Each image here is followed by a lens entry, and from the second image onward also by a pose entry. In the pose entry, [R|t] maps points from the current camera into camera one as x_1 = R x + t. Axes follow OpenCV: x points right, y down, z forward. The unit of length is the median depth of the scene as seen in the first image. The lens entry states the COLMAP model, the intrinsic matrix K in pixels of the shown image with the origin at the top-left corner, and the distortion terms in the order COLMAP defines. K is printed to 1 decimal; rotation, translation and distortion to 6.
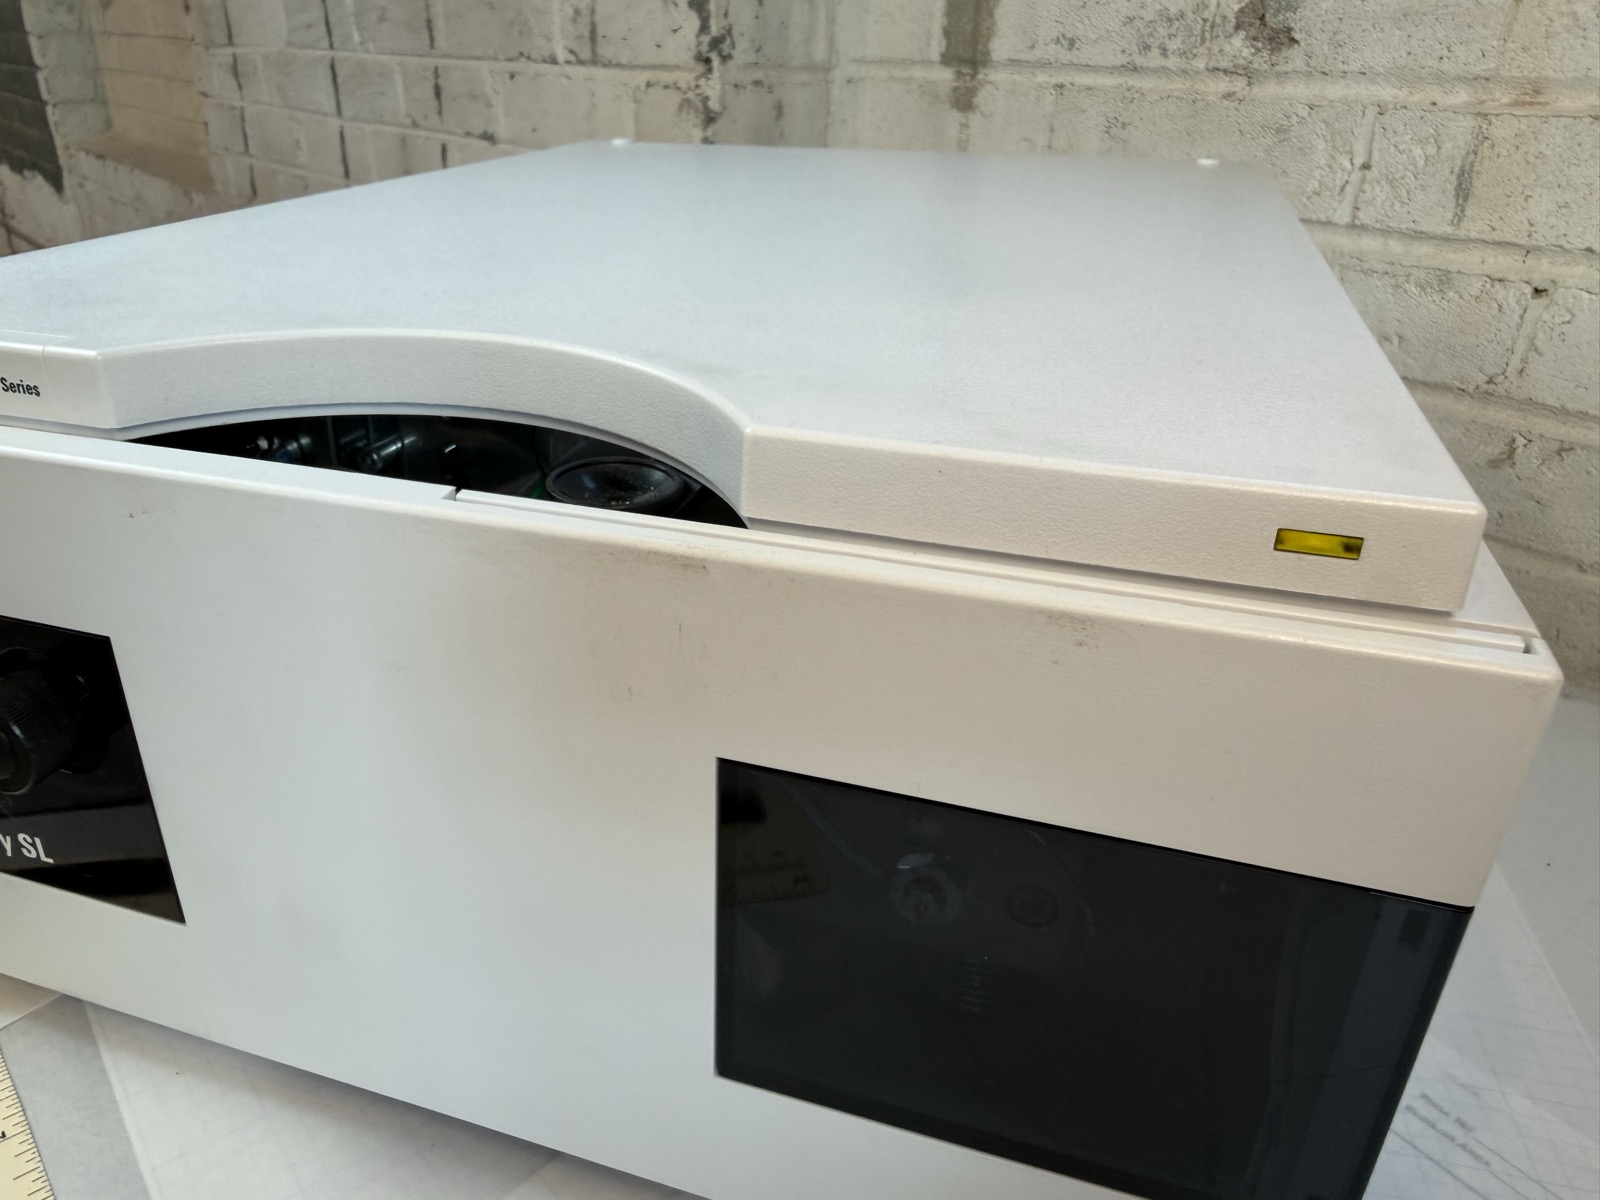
lens RADIAL K [[1132.8, 0, 742.6], [0, 1132.8, 594.5], [0, 0, 1]] dist [0.018967, -0.004101]
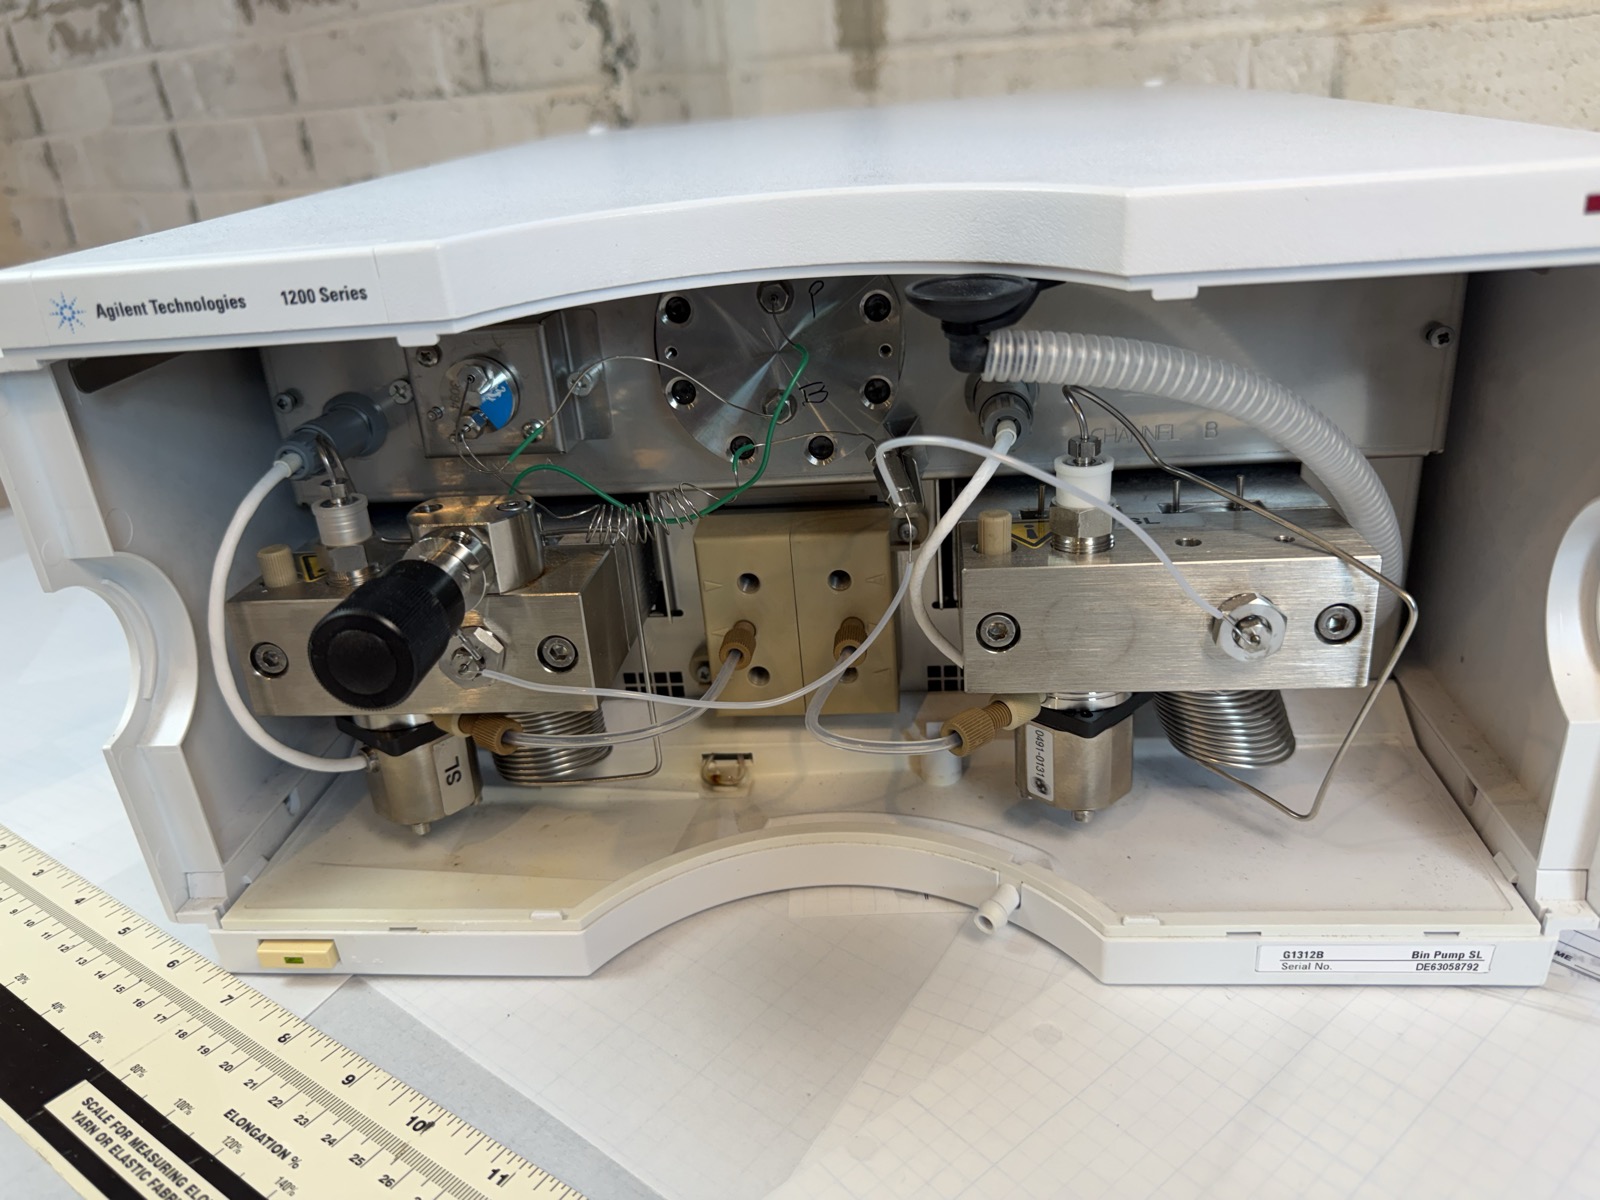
lens RADIAL K [[1168.3, 0, 800.0], [0, 1168.3, 600.0], [0, 0, 1]] dist [-0.040223, 0.028757]
pose [[0.970859, -0.173917, 0.164878, -0.124723], [0.179411, 0.983592, -0.018915, 0.048288], [-0.158883, 0.047945, 0.986133, -0.028061]]
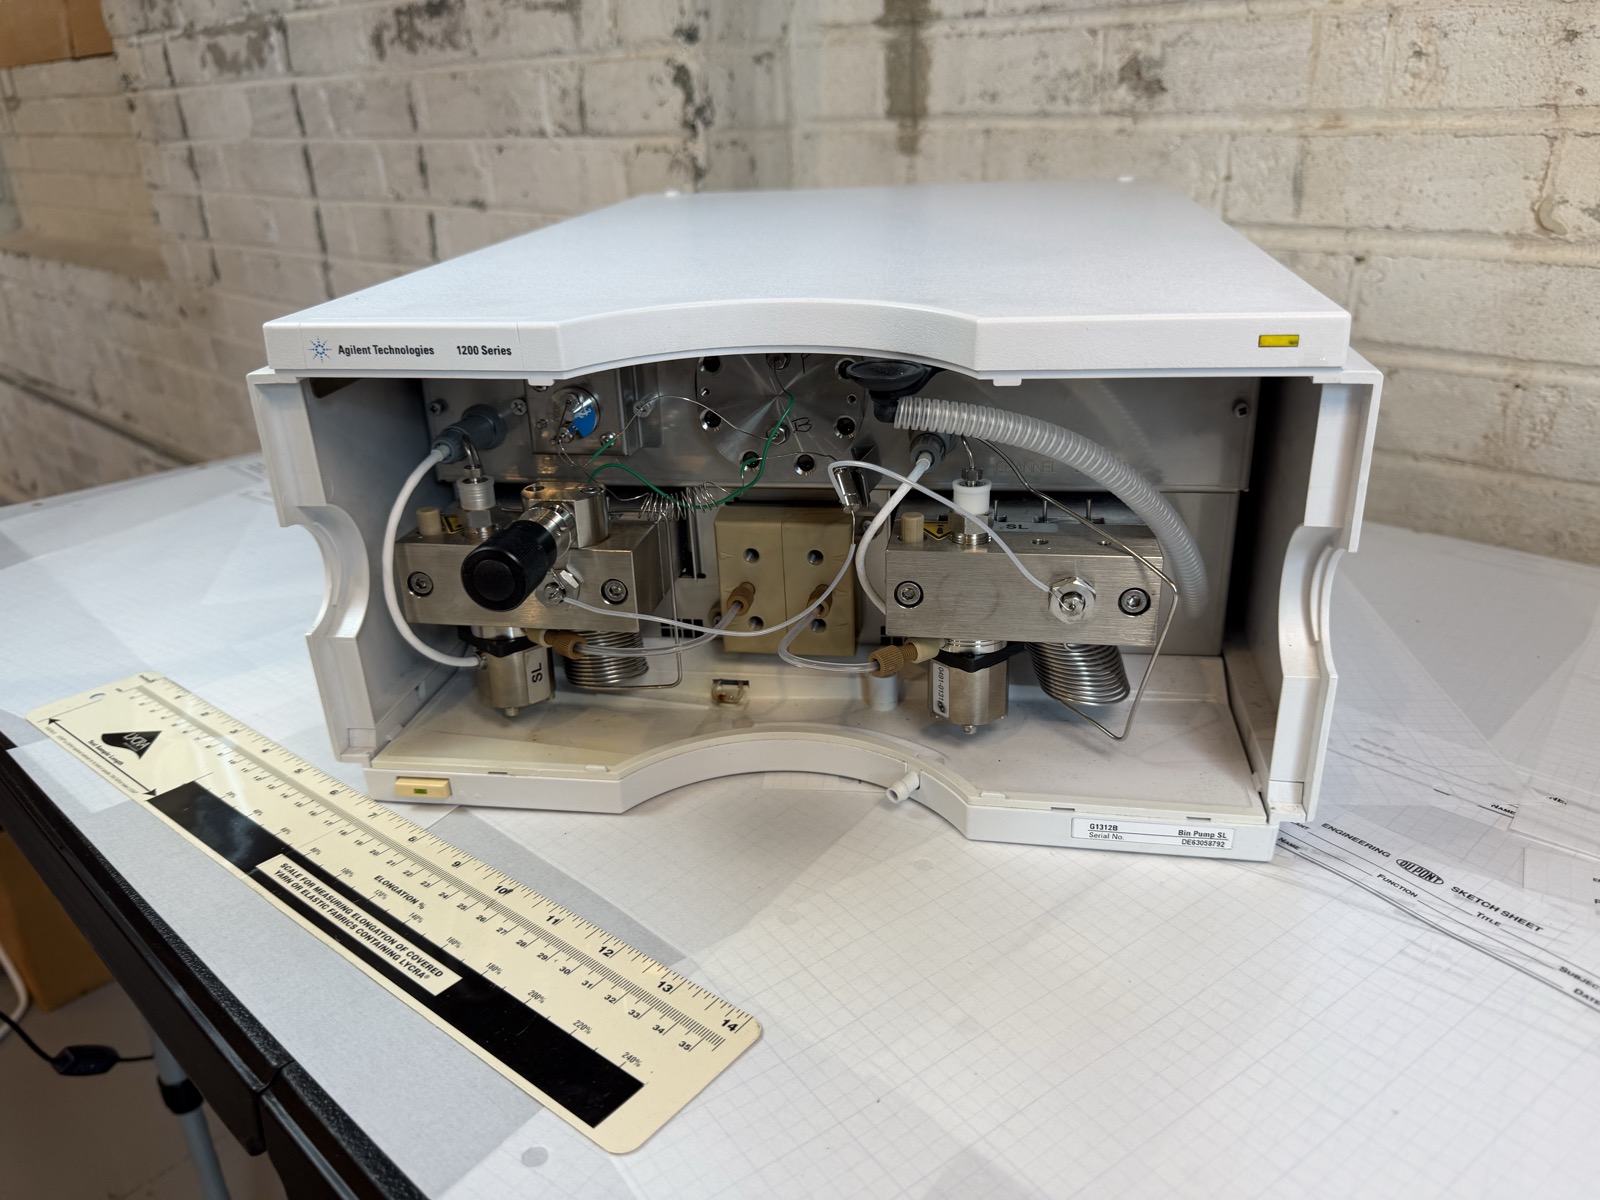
lens RADIAL K [[1147.1, 0, 801.9], [0, 1147.1, 589.8], [0, 0, 1]] dist [-0.002668, 0.001467]
pose [[0.986349, -0.108920, 0.123500, -0.121218], [0.114401, 0.992701, -0.038174, 0.072150], [-0.118441, 0.051781, 0.991610, -0.182113]]
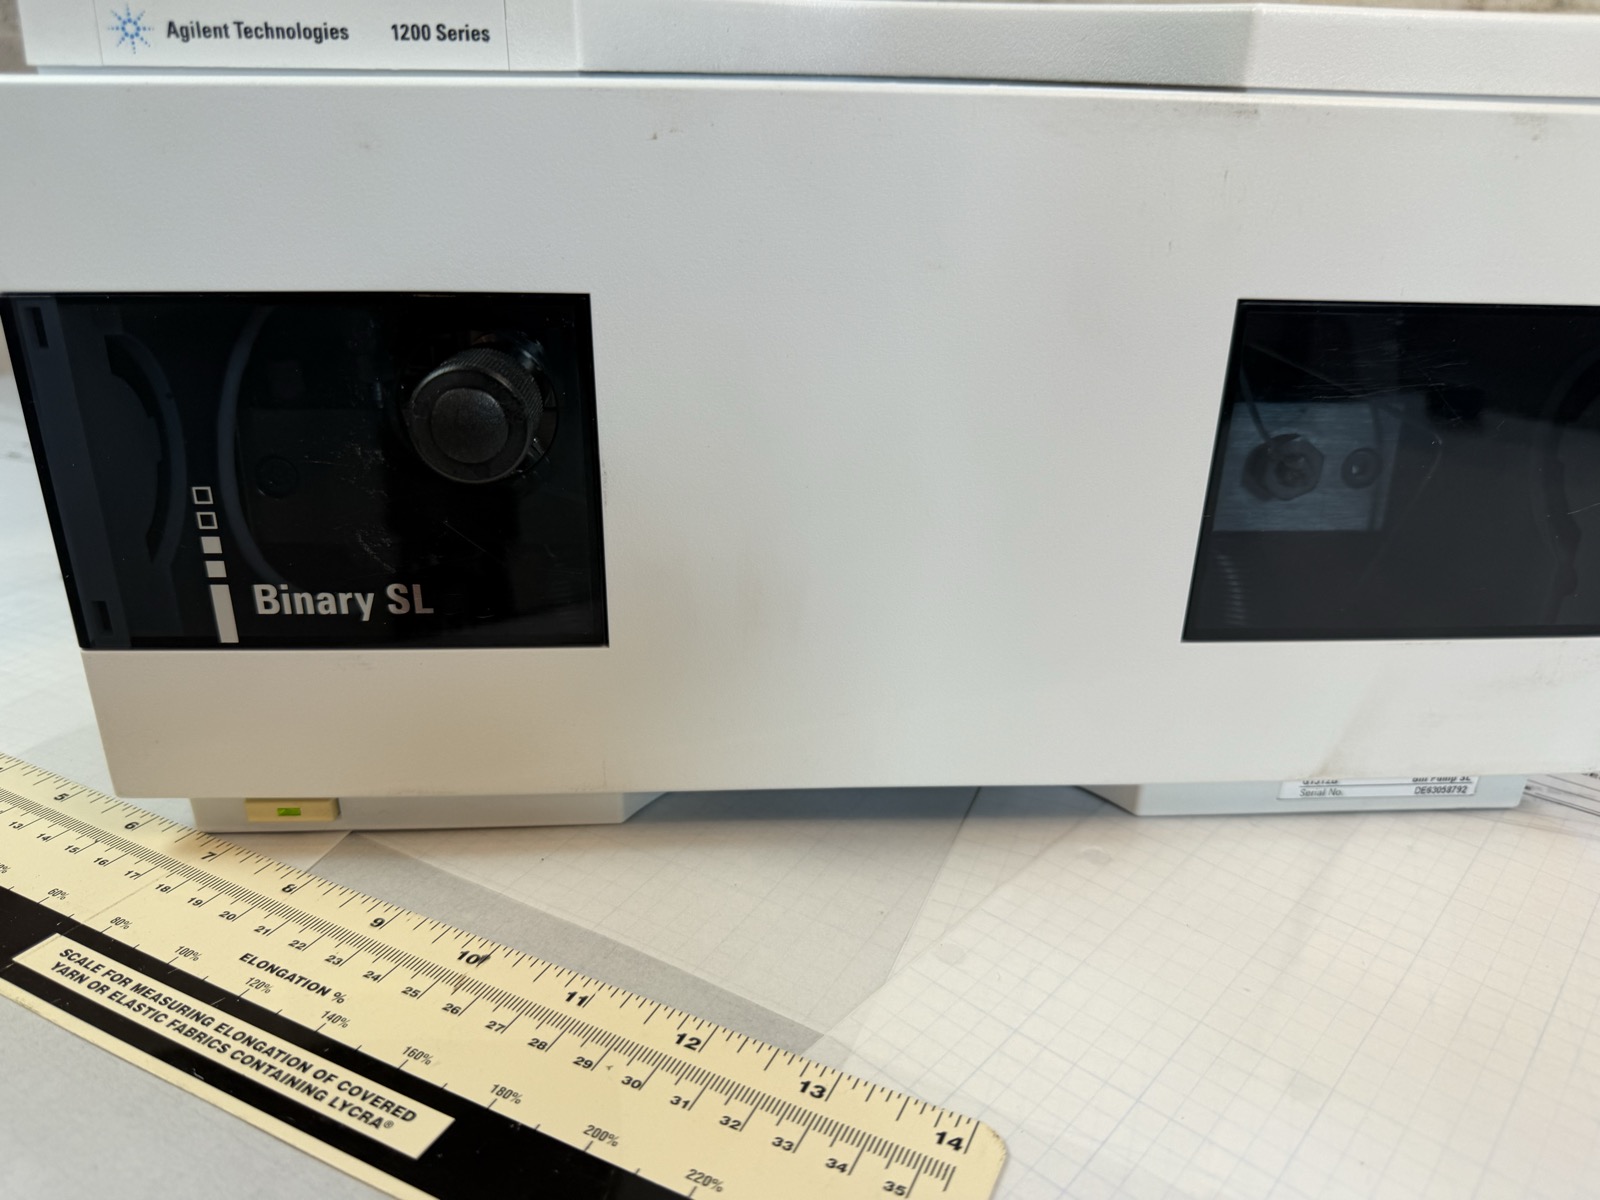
lens RADIAL K [[1169.8, 0, 800.0], [0, 1169.8, 600.0], [0, 0, 1]] dist [-0.034305, 0.004379]
pose [[0.926462, -0.144049, 0.347734, -0.208288], [0.158078, 0.987352, -0.012152, 0.090772], [-0.341585, 0.066227, 0.937515, -0.002494]]
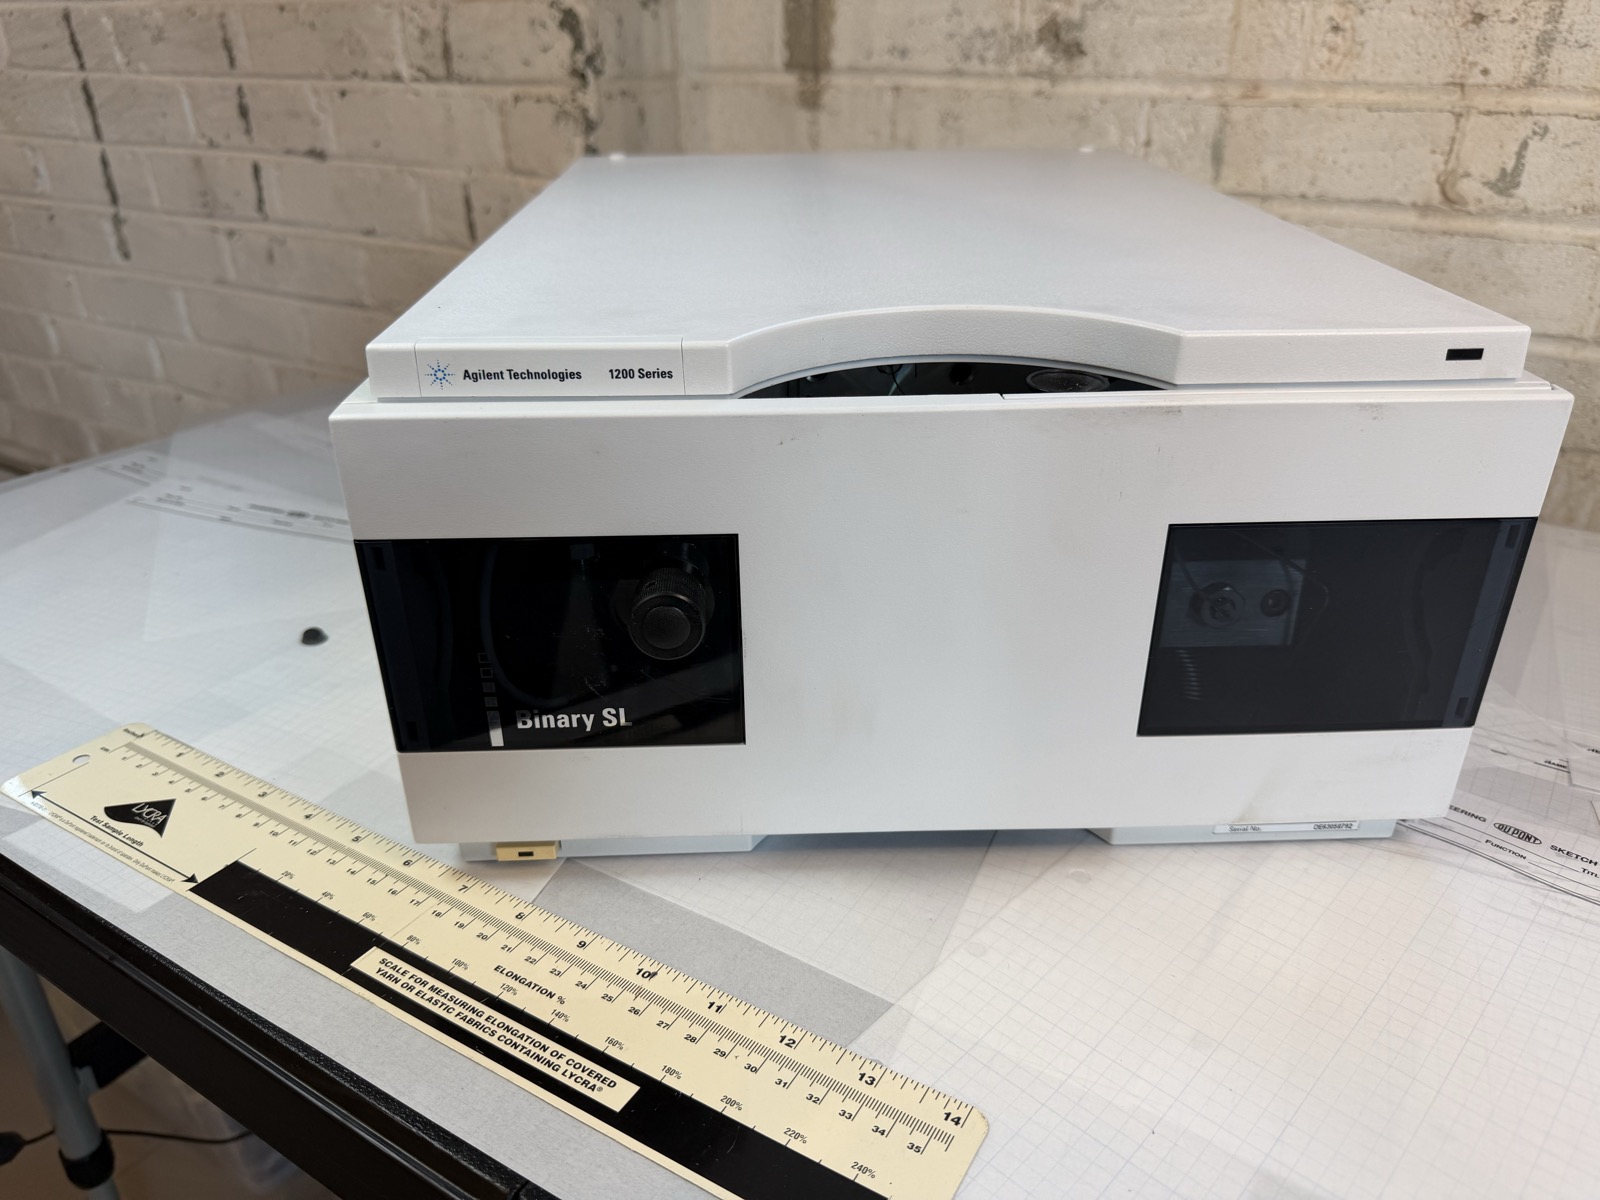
lens RADIAL K [[1150.6, 0, 805.5], [0, 1150.6, 598.8], [0, 0, 1]] dist [-0.011408, 0.004989]
pose [[0.939007, -0.176095, 0.295393, -0.251012], [0.170327, 0.984343, 0.045362, 0.019960], [-0.298756, 0.007718, 0.954298, -0.132784]]
